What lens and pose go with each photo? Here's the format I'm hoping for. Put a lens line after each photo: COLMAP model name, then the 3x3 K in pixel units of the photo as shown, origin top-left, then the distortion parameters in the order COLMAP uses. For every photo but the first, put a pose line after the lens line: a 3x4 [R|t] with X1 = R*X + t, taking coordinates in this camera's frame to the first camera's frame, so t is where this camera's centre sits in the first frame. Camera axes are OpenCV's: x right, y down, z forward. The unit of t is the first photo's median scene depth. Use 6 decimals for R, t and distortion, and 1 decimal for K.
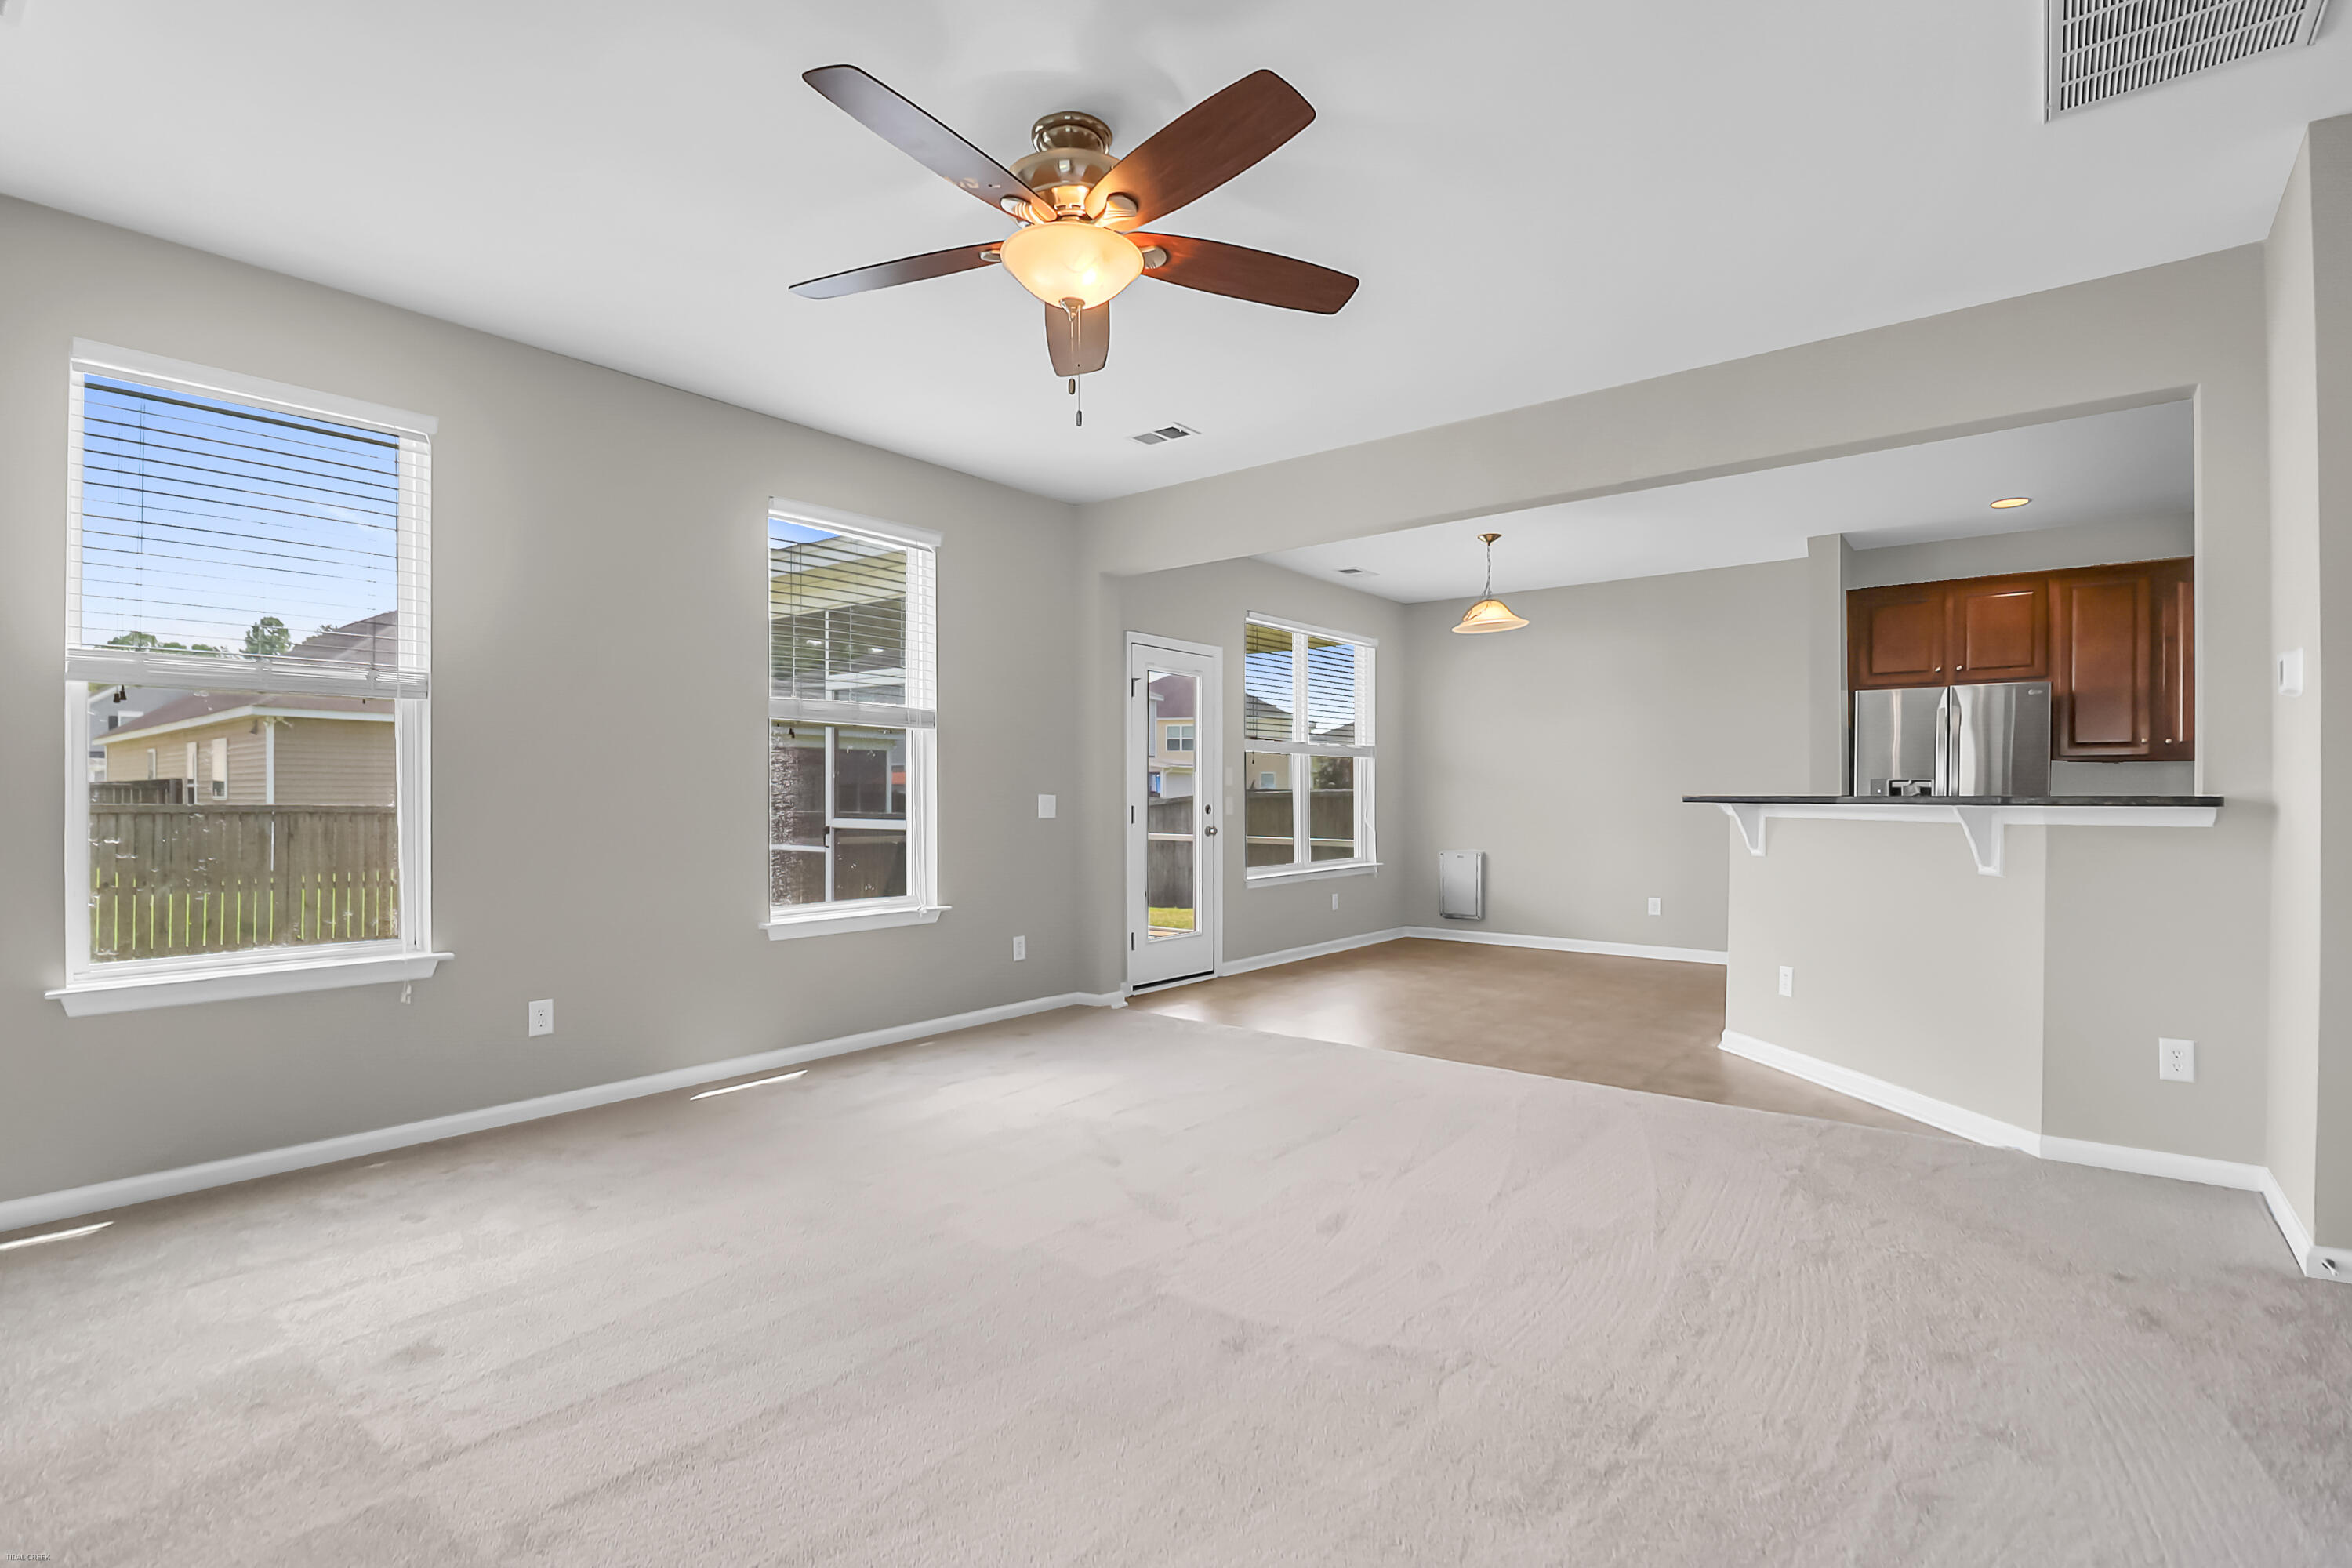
lens RADIAL K [[1092.2, 0, 1182.8], [0, 1092.2, 797.0], [0, 0, 1]] dist [-0.002217, 0.001399]
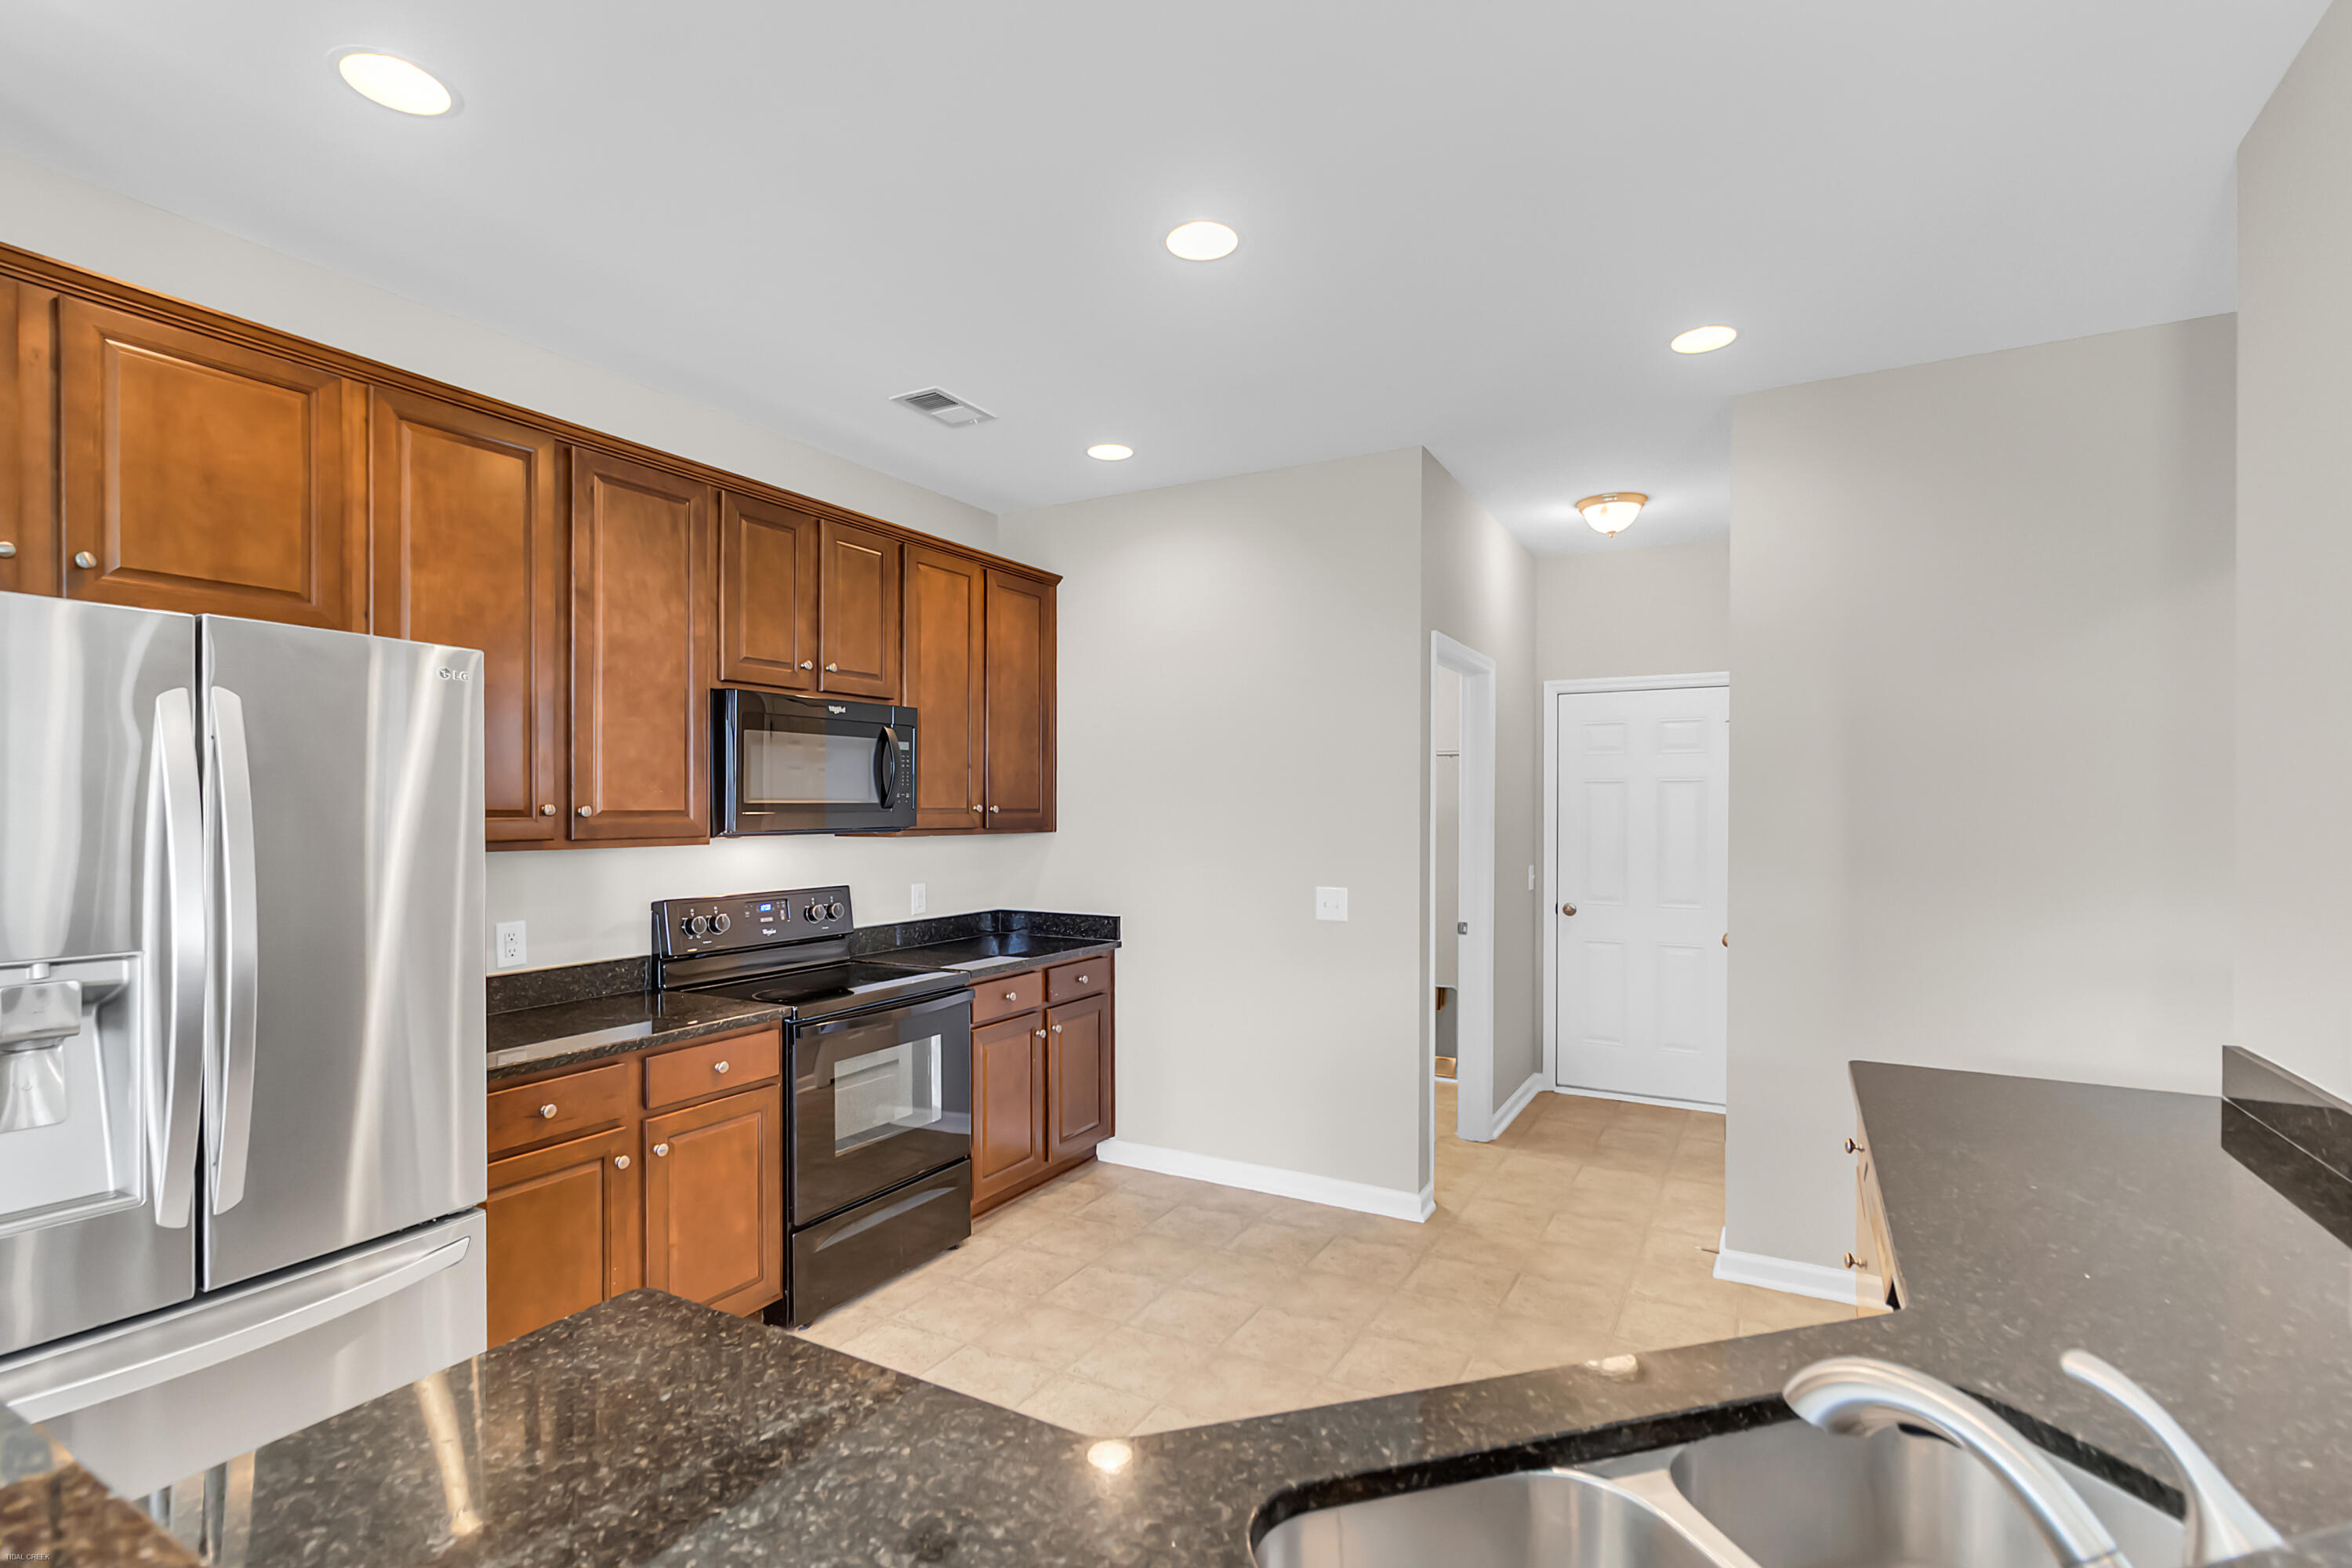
lens RADIAL K [[1092.2, 0, 1161.0], [0, 1092.2, 804.4], [0, 0, 1]] dist [-0.002217, 0.001399]
pose [[-0.150198, -0.002257, 0.988653, 0.332229], [-0.000021, 0.999997, 0.002279, -0.045933], [-0.988656, 0.000322, -0.150197, 0.686575]]
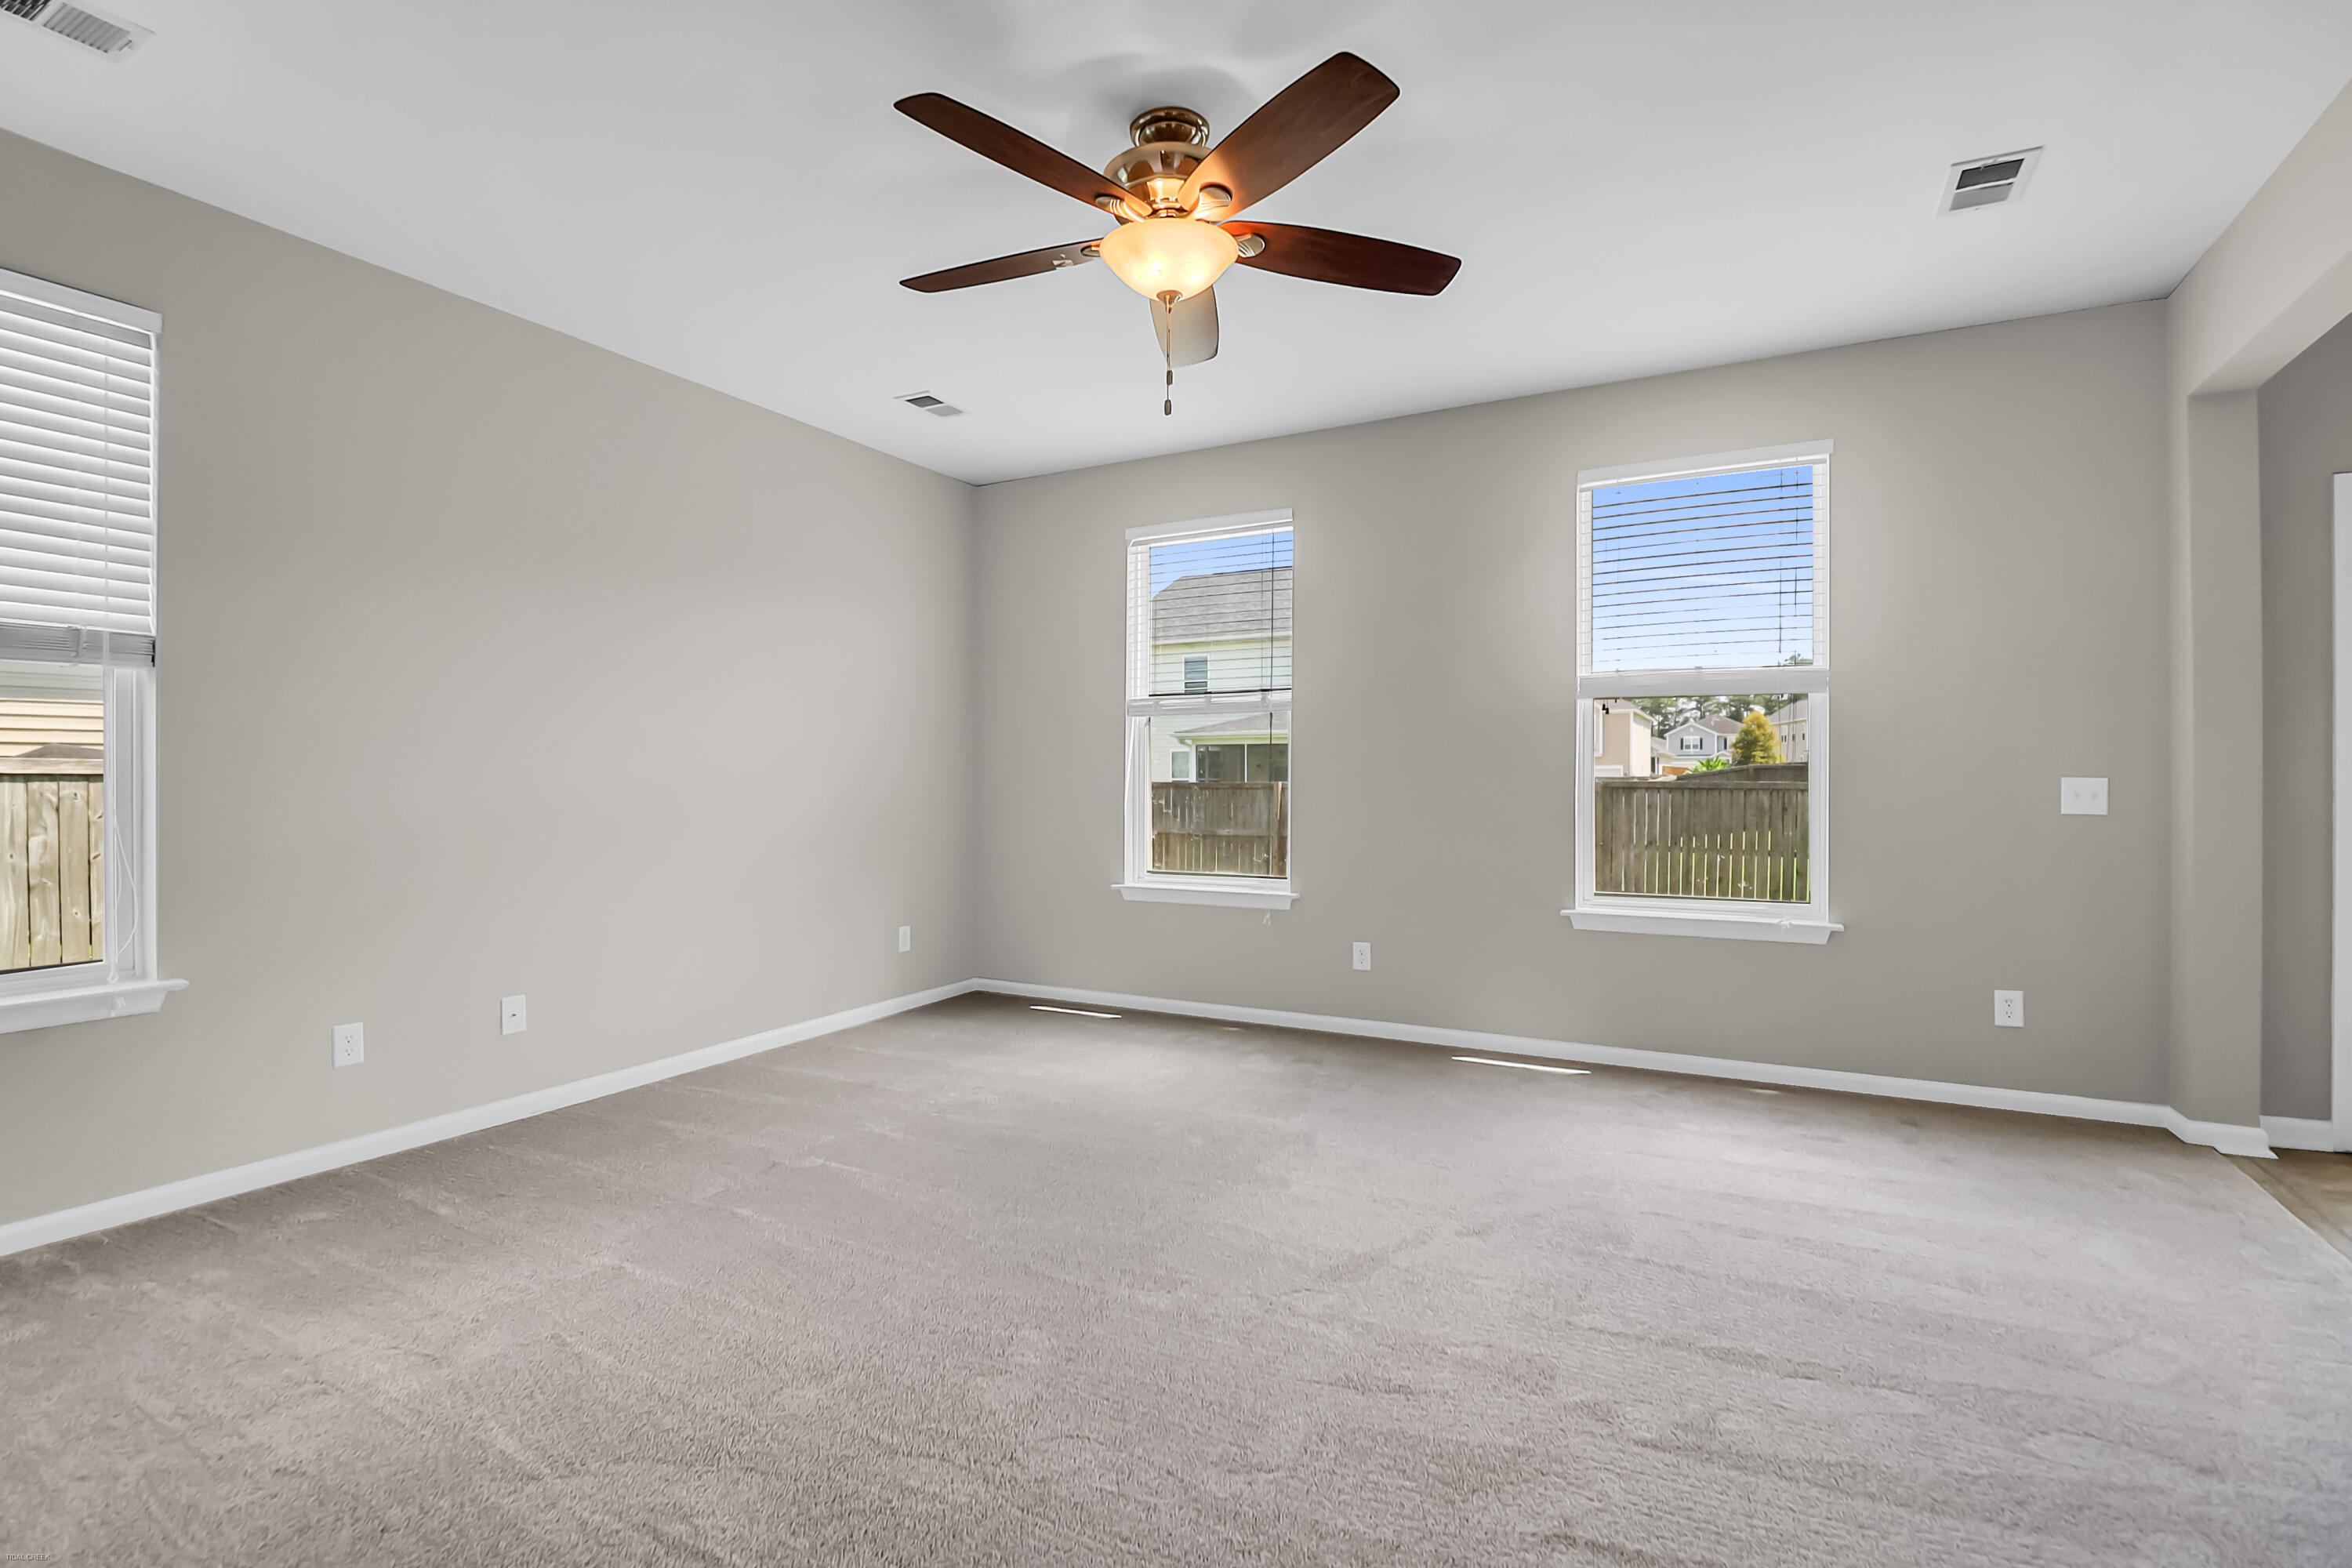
lens RADIAL K [[1092.2, 0, 1185.6], [0, 1092.2, 779.1], [0, 0, 1]] dist [-0.002217, 0.001399]
pose [[0.184070, 0.004853, -0.982901, 0.335243], [0.004560, 0.999973, 0.005791, -0.005990], [0.982903, -0.005548, 0.184043, 0.311290]]
